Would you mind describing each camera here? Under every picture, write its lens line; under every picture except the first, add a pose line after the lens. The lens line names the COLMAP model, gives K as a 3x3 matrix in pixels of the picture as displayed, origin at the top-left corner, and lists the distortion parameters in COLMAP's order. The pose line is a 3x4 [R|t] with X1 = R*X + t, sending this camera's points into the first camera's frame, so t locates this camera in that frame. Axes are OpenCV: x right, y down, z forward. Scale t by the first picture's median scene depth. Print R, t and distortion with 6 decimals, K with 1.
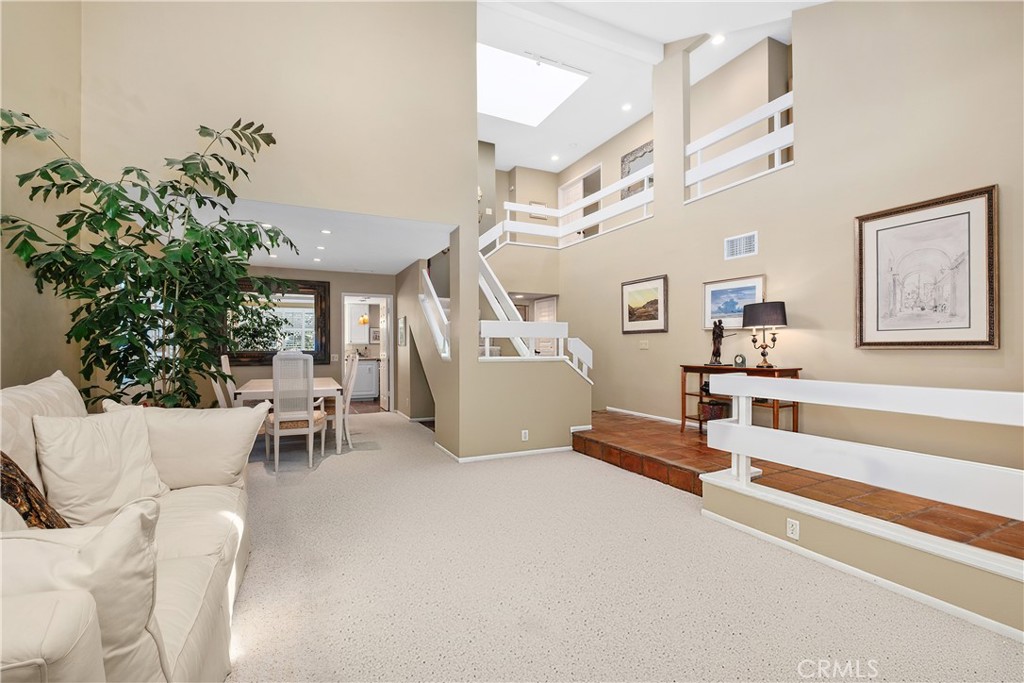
lens RADIAL K [[442.6, 0, 508.9], [0, 442.6, 344.8], [0, 0, 1]] dist [-0.000514, -0.002614]
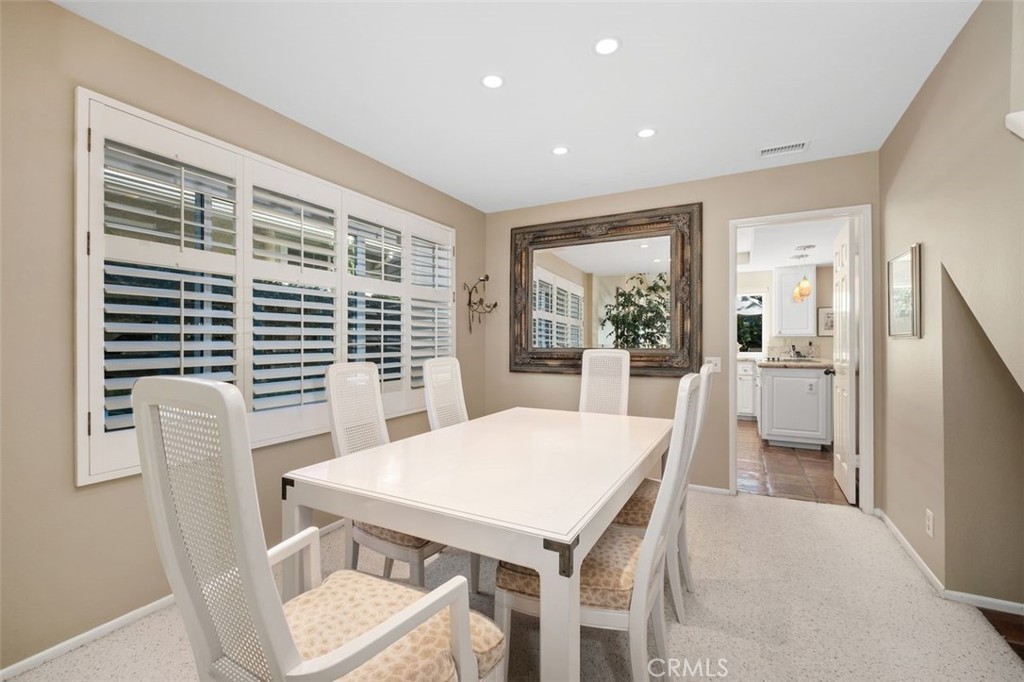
lens RADIAL K [[453.1, 0, 504.2], [0, 453.1, 342.8], [0, 0, 1]] dist [0.006450, -0.003584]
pose [[0.599050, 0.000792, -0.800711, -0.135086], [0.003636, 0.999987, 0.003709, 0.003871], [0.800703, -0.005134, 0.599039, 0.503426]]
